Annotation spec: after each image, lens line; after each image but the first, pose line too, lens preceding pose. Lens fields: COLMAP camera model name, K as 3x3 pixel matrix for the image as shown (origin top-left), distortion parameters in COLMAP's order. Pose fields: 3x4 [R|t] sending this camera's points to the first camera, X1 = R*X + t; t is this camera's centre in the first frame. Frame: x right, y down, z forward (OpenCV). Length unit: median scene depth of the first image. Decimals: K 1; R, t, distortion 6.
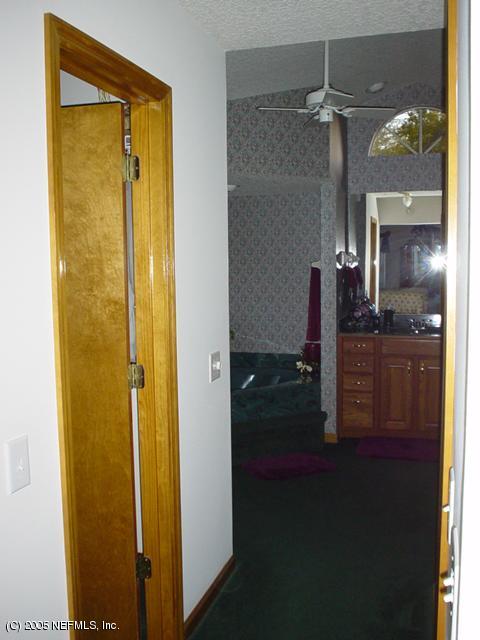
lens RADIAL K [[625.4, 0, 240.2], [0, 625.4, 320.3], [0, 0, 1]] dist [-0.082836, 0.000000]
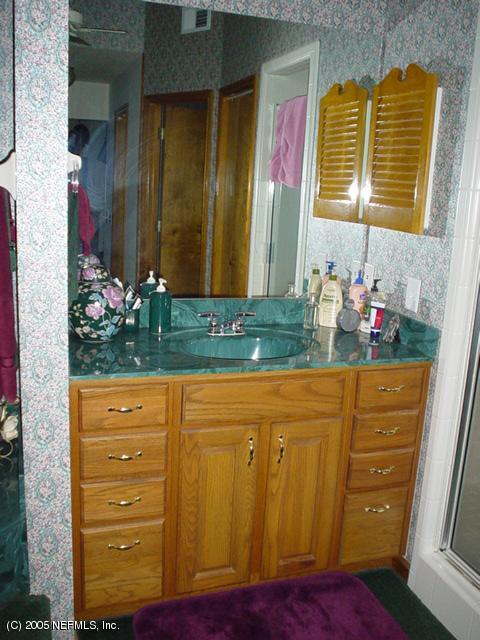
lens RADIAL K [[625.4, 0, 240.7], [0, 625.4, 318.6], [0, 0, 1]] dist [-0.082836, 0.000000]
pose [[0.800265, -0.082331, 0.593968, 0.031352], [-0.000157, 0.990501, 0.137508, -0.060701], [-0.599647, -0.110136, 0.792650, 0.670580]]
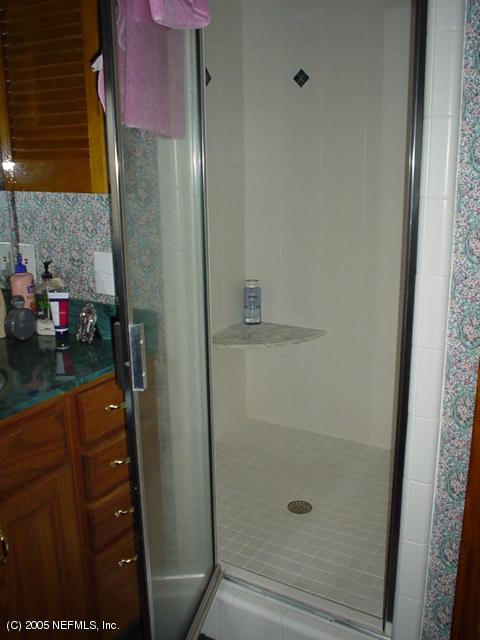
lens RADIAL K [[625.4, 0, 240.0], [0, 625.4, 321.4], [0, 0, 1]] dist [-0.082836, 0.000000]
pose [[0.233327, -0.251147, 0.939406, 0.087604], [0.105196, 0.966921, 0.232374, -0.062452], [-0.966691, 0.044603, 0.252029, 0.796186]]
